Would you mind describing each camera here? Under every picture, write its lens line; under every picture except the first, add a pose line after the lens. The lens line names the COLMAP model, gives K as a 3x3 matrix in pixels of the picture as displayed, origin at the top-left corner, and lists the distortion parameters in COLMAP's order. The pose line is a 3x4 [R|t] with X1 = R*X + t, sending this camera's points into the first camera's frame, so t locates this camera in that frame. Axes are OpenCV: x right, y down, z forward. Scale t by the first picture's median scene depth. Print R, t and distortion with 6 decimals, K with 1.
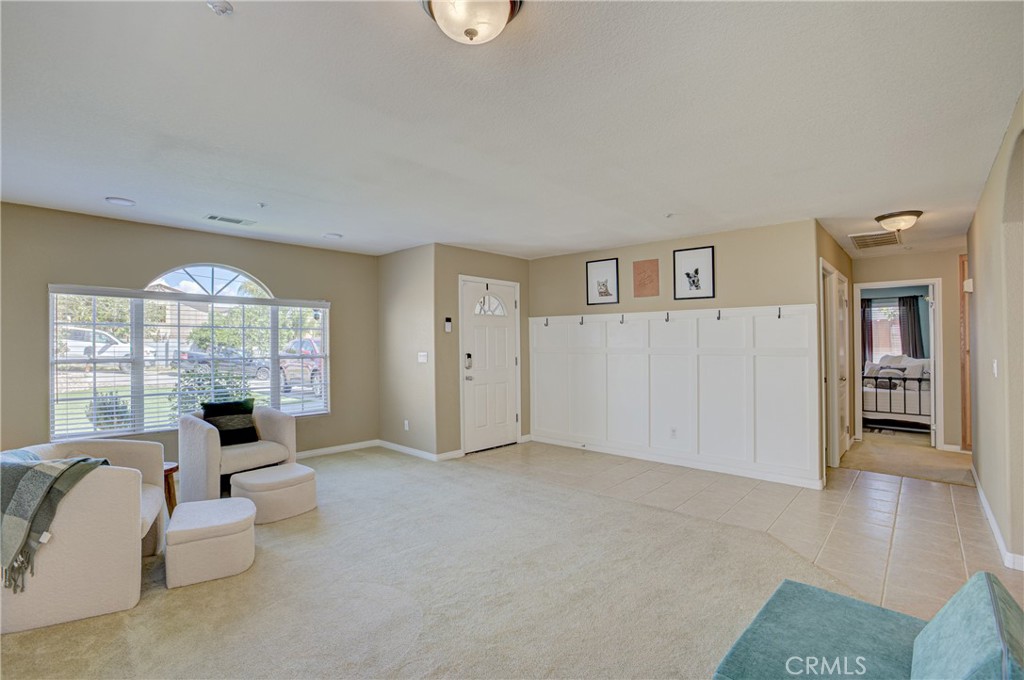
lens RADIAL K [[465.7, 0, 505.7], [0, 465.7, 340.3], [0, 0, 1]] dist [-0.033481, 0.003755]
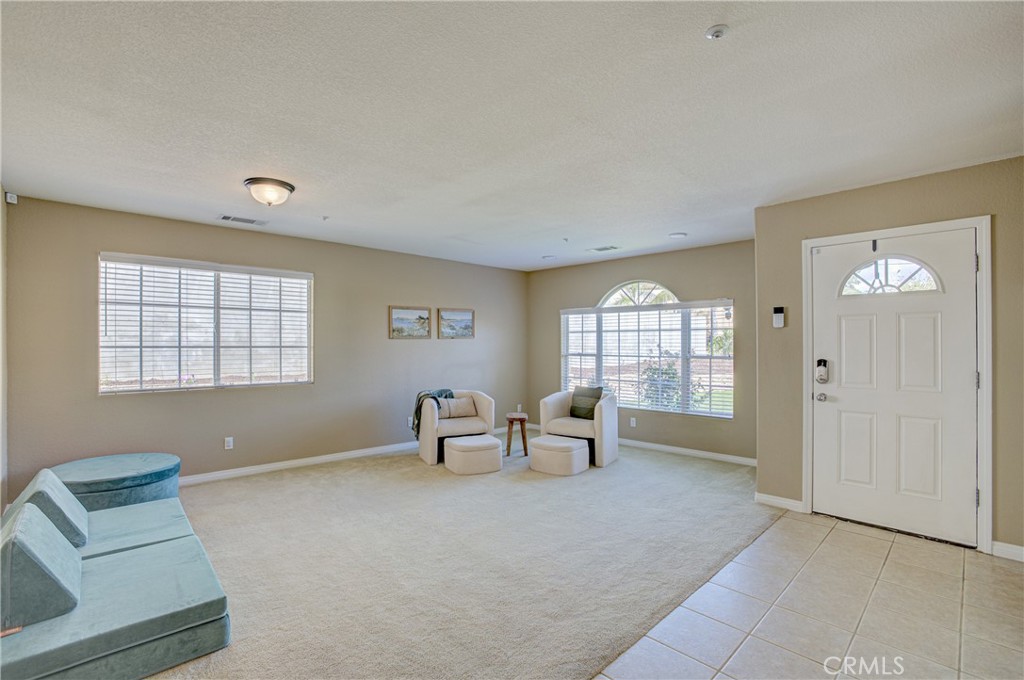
lens RADIAL K [[468.2, 0, 506.1], [0, 468.2, 344.2], [0, 0, 1]] dist [-0.024785, 0.000220]
pose [[-0.023515, 0.001098, -0.999723, 0.594140], [0.004102, 0.999991, 0.001002, 0.005102], [0.999715, -0.004078, -0.023520, 0.604214]]
